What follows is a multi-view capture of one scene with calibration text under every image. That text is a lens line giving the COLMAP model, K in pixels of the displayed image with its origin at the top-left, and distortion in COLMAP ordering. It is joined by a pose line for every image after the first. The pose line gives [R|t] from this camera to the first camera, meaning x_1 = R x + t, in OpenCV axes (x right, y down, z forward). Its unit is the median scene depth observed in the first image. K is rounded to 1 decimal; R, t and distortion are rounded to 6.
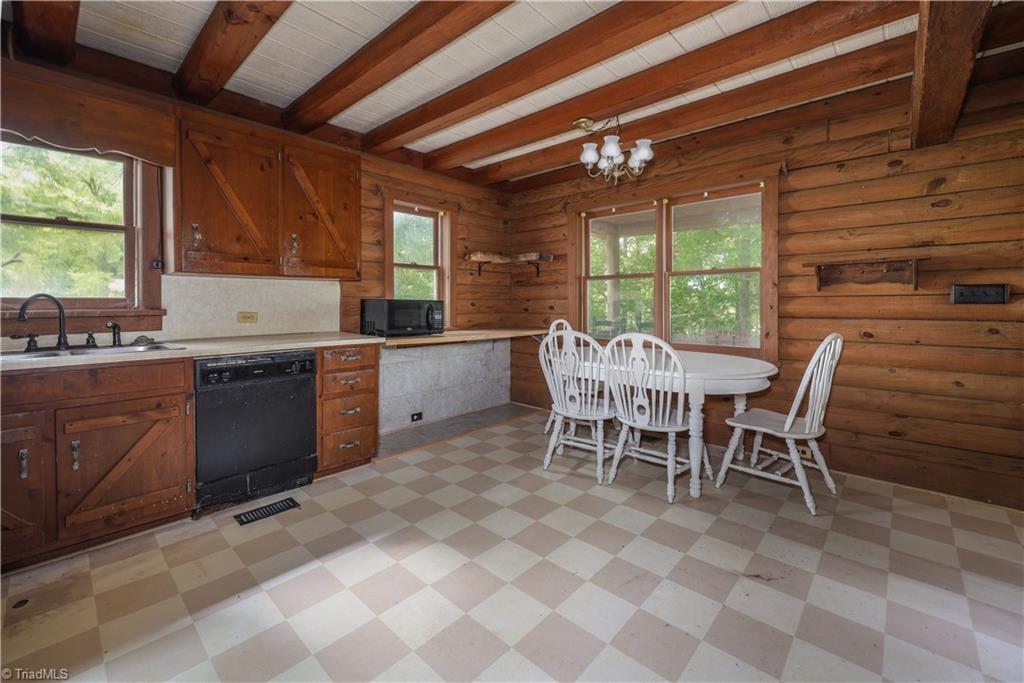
lens RADIAL K [[421.4, 0, 520.9], [0, 421.4, 306.8], [0, 0, 1]] dist [-0.002371, -0.000076]
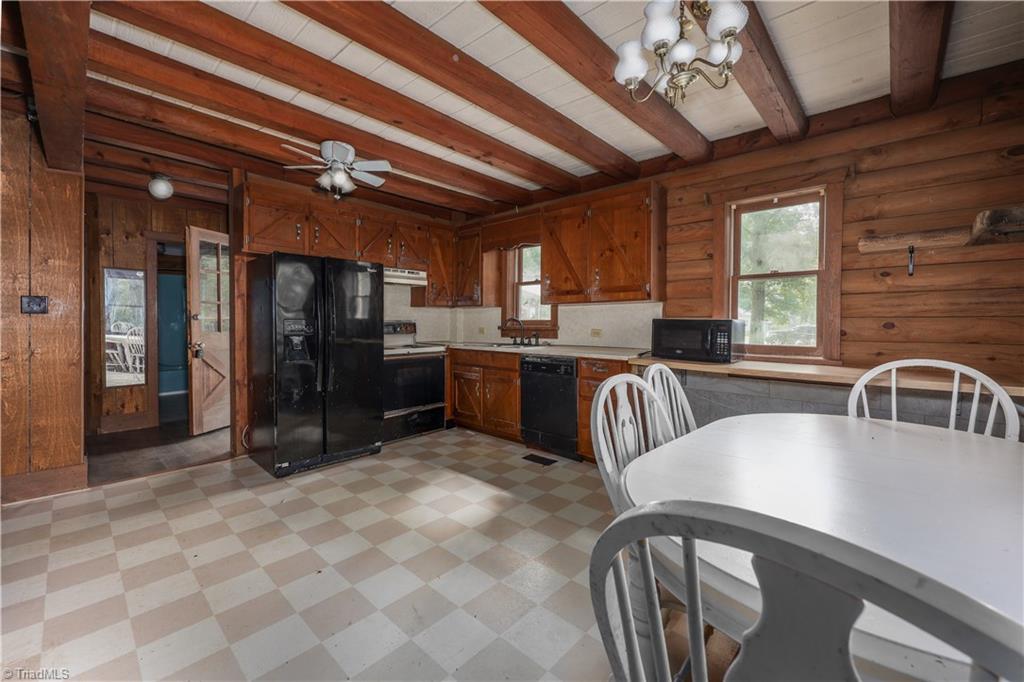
lens RADIAL K [[421.4, 0, 512.3], [0, 421.4, 331.3], [0, 0, 1]] dist [-0.002371, -0.000076]
pose [[-0.021322, 0.019385, -0.999585, 0.881726], [-0.012869, 0.999724, 0.019662, -0.005340], [0.999690, 0.013282, -0.021067, 0.903188]]
